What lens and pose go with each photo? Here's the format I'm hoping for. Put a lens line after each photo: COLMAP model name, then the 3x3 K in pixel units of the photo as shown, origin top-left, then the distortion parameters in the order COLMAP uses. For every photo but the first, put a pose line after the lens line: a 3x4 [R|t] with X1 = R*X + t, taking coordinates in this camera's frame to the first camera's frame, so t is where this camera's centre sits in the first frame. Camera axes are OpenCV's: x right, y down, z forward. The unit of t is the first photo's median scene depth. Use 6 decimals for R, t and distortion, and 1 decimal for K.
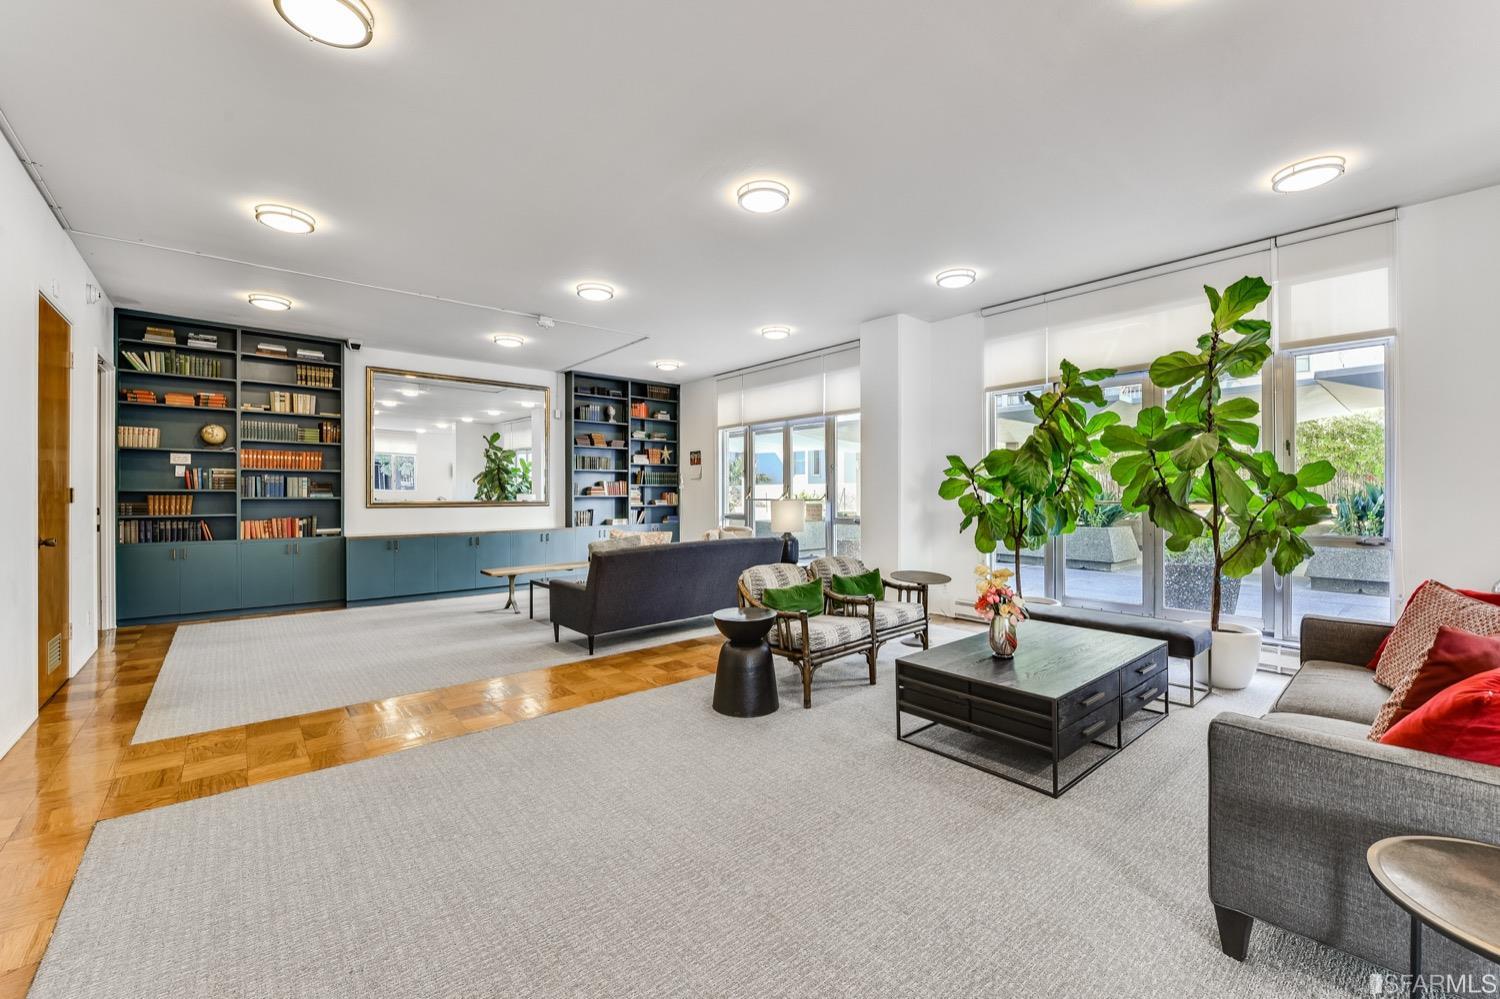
lens RADIAL K [[592.2, 0, 750.0], [0, 592.2, 499.5], [0, 0, 1]] dist [-0.013825, 0.000008]
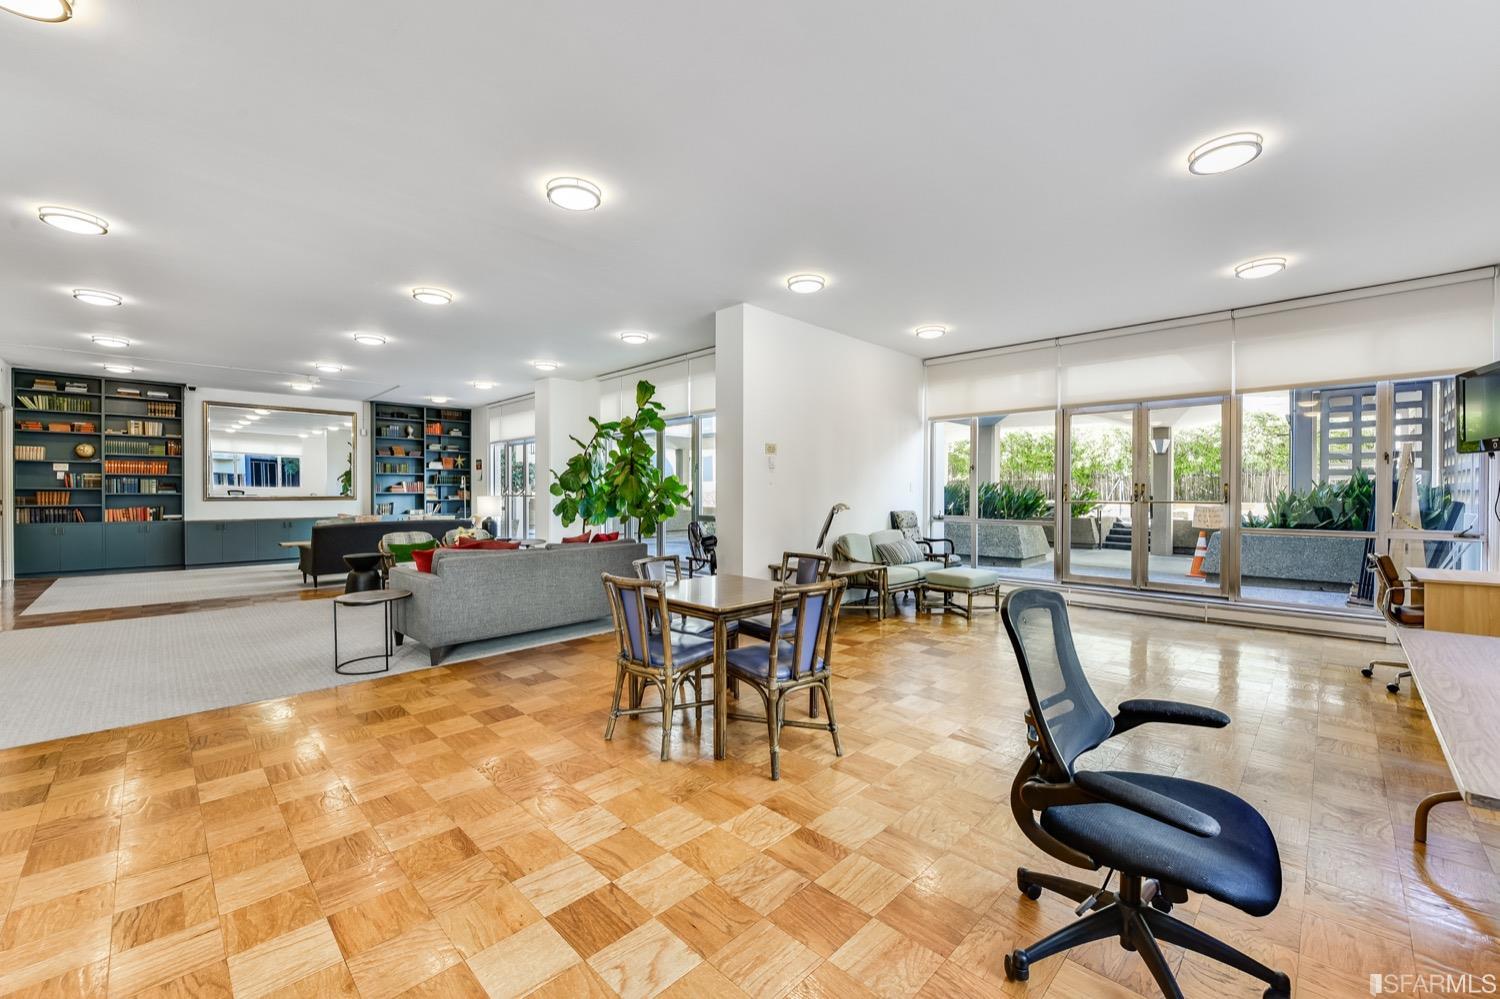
lens RADIAL K [[592.2, 0, 750.0], [0, 592.2, 499.5], [0, 0, 1]] dist [-0.013825, 0.000008]
pose [[0.997993, 0.002394, 0.063278, 0.609718], [-0.002794, 0.999977, 0.006229, -0.001473], [-0.063262, -0.006394, 0.997976, -0.522651]]
